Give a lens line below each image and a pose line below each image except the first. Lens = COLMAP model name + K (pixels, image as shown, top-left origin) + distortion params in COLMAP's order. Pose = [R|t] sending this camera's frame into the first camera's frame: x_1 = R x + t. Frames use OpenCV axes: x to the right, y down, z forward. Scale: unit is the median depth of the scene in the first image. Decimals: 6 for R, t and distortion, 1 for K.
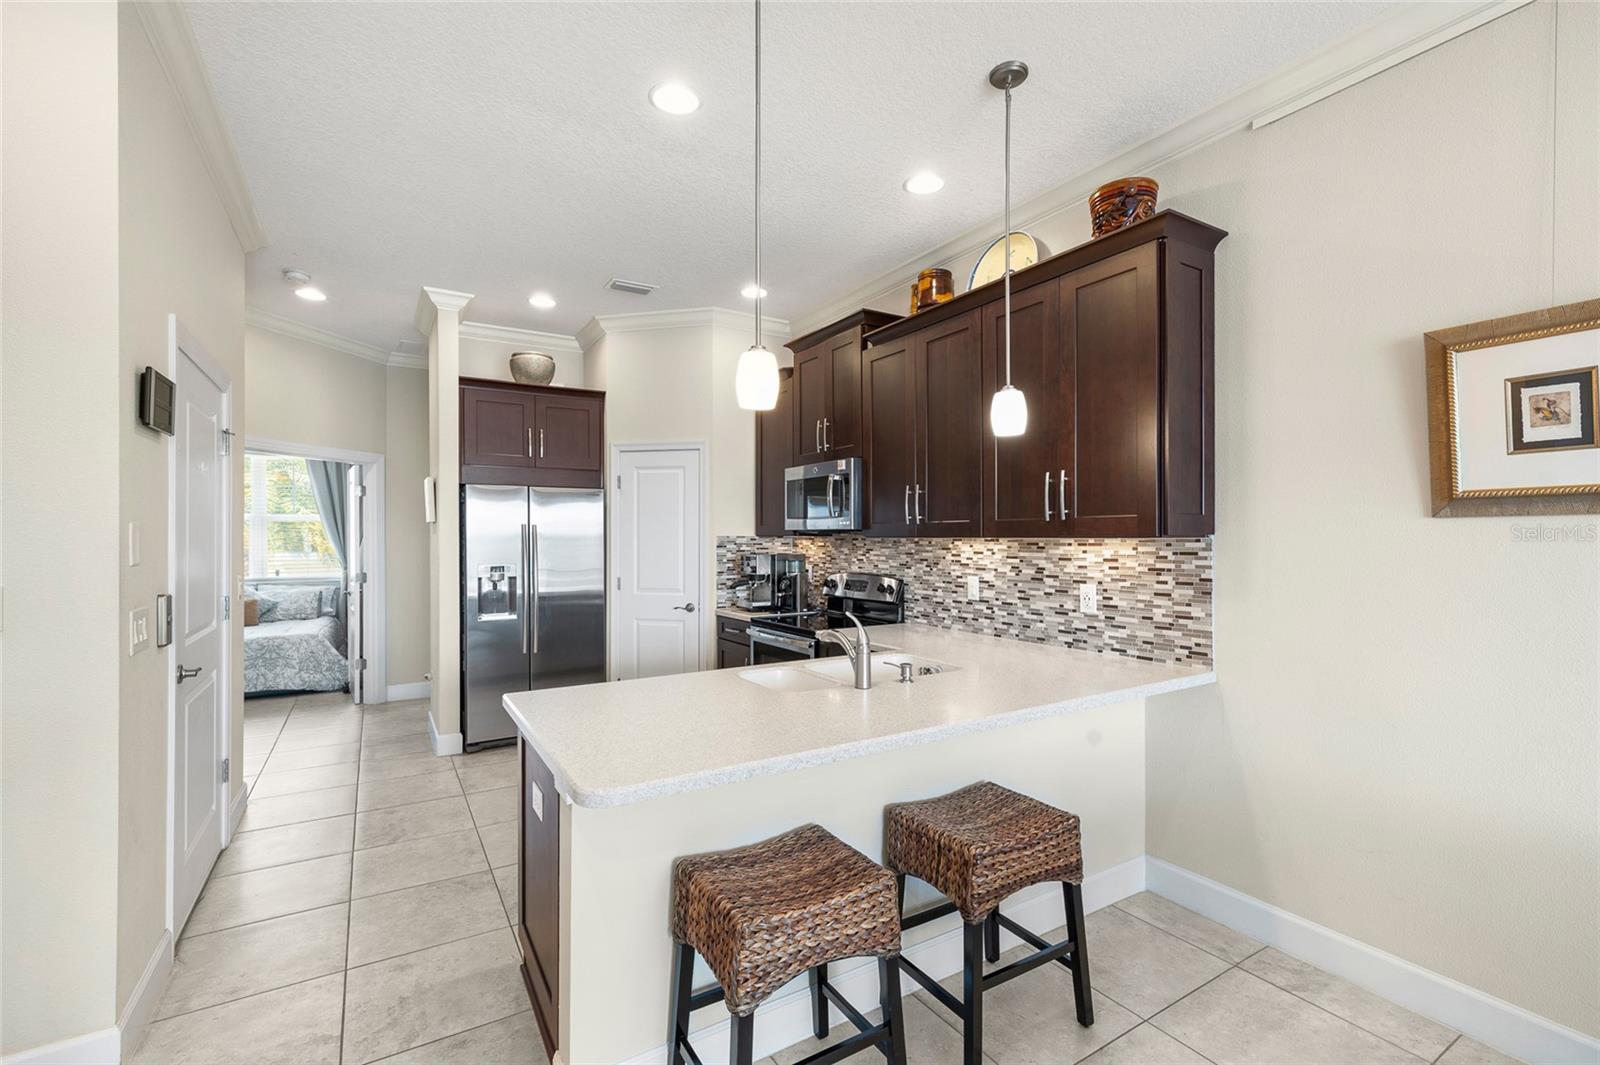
lens RADIAL K [[701.5, 0, 800.4], [0, 701.5, 531.5], [0, 0, 1]] dist [-0.002247, -0.000170]
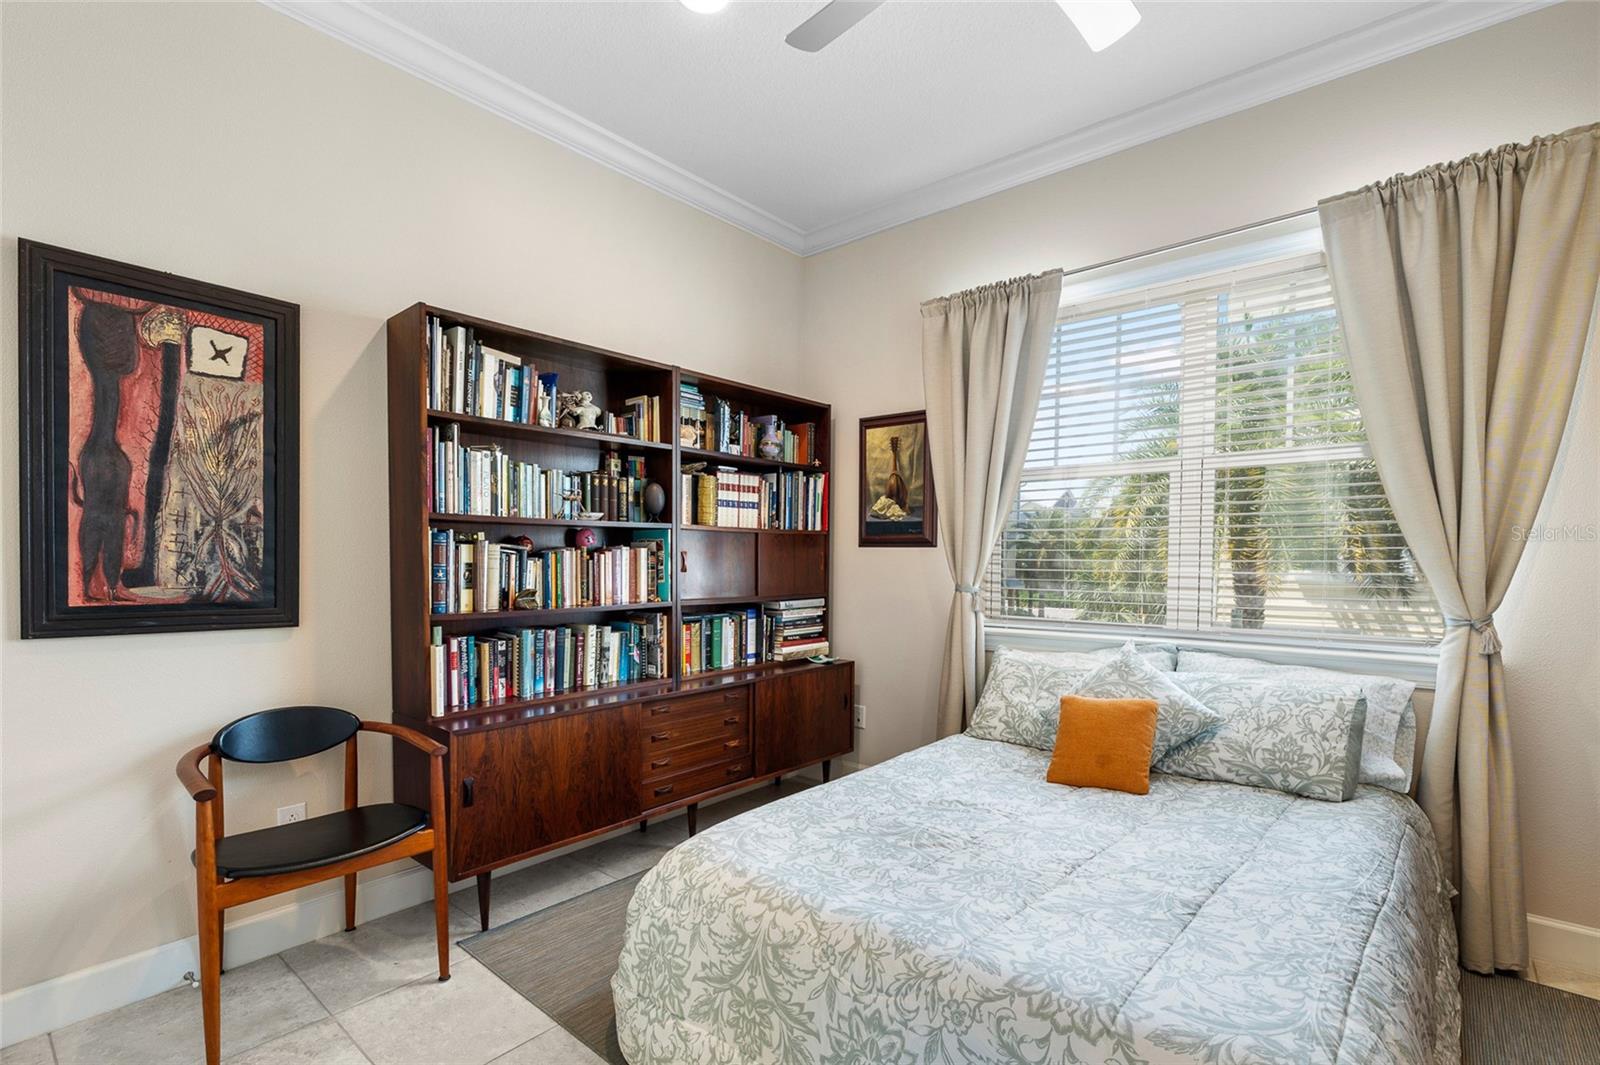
lens RADIAL K [[730.9, 0, 799.8], [0, 730.9, 542.5], [0, 0, 1]] dist [0.004936, 0.000127]
pose [[0.294518, 0.004719, -0.955634, -0.468913], [-0.002659, 0.999988, 0.004119, 0.018632], [0.955642, 0.001329, 0.294527, 0.698641]]
